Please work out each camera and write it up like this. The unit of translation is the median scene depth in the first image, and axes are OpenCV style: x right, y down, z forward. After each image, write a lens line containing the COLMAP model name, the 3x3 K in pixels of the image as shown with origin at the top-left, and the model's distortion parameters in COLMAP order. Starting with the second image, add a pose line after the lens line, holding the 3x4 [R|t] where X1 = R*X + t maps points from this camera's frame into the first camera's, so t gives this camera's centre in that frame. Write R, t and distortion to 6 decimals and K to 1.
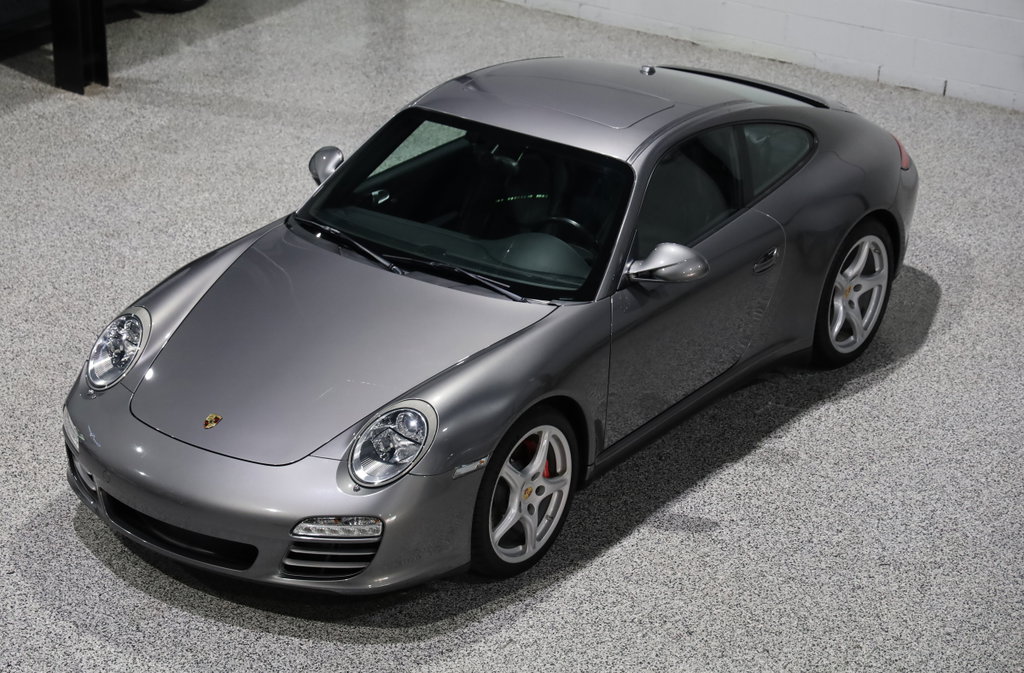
lens RADIAL K [[2434.4, 0, 512.0], [0, 2434.4, 336.5], [0, 0, 1]] dist [0.417498, -0.048490]
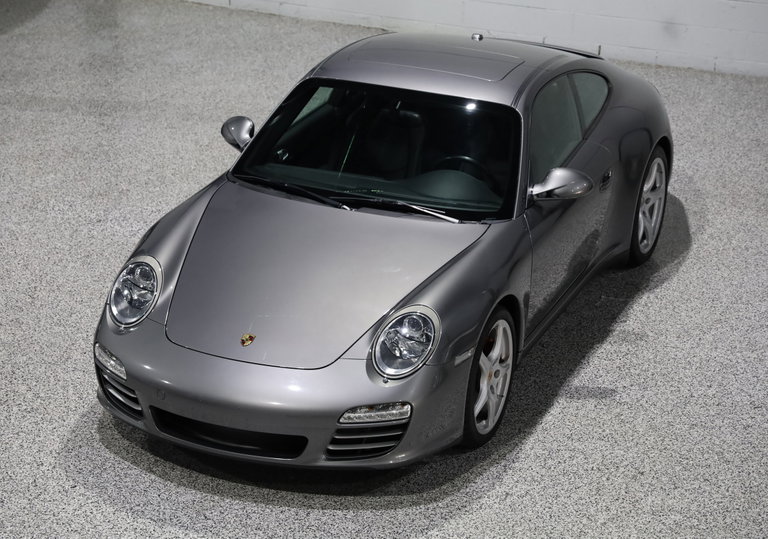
lens RADIAL K [[2094.4, 0, 384.0], [0, 2094.4, 269.5], [0, 0, 1]] dist [0.569891, -0.153970]
pose [[0.971758, -0.088110, 0.218913, -0.261246], [0.092968, 0.995597, -0.011971, 0.017580], [-0.216895, 0.031985, 0.975671, -0.021665]]
